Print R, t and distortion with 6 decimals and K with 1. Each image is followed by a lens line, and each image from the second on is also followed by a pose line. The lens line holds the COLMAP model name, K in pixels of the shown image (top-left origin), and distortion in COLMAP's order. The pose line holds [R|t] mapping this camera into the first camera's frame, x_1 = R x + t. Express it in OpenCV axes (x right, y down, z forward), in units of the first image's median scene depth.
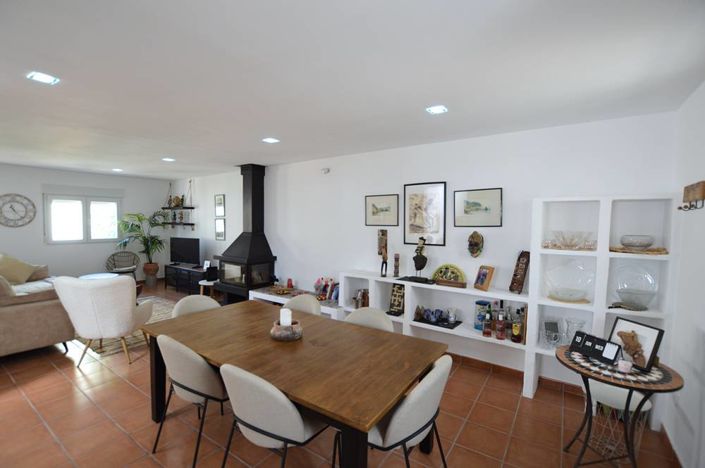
lens RADIAL K [[315.6, 0, 347.3], [0, 315.6, 236.0], [0, 0, 1]] dist [-0.031249, 0.004602]
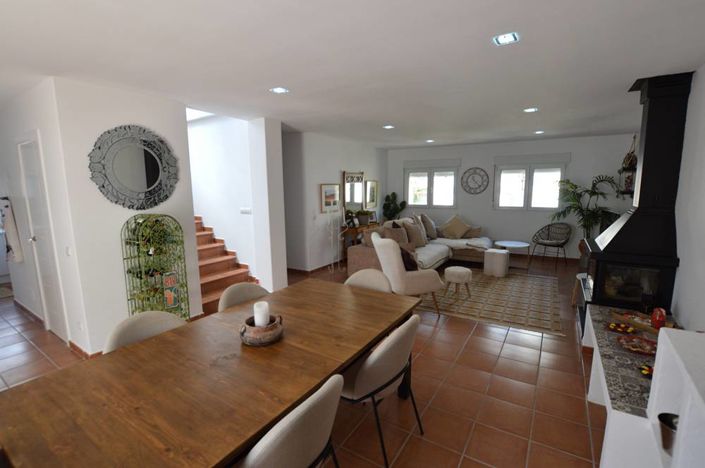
lens RADIAL K [[315.6, 0, 349.4], [0, 315.6, 234.0], [0, 0, 1]] dist [-0.031249, 0.004602]
pose [[0.048841, 0.138005, -0.989227, 0.195801], [-0.041117, 0.989847, 0.136061, -0.020634], [0.997960, 0.034029, 0.054020, 0.407100]]
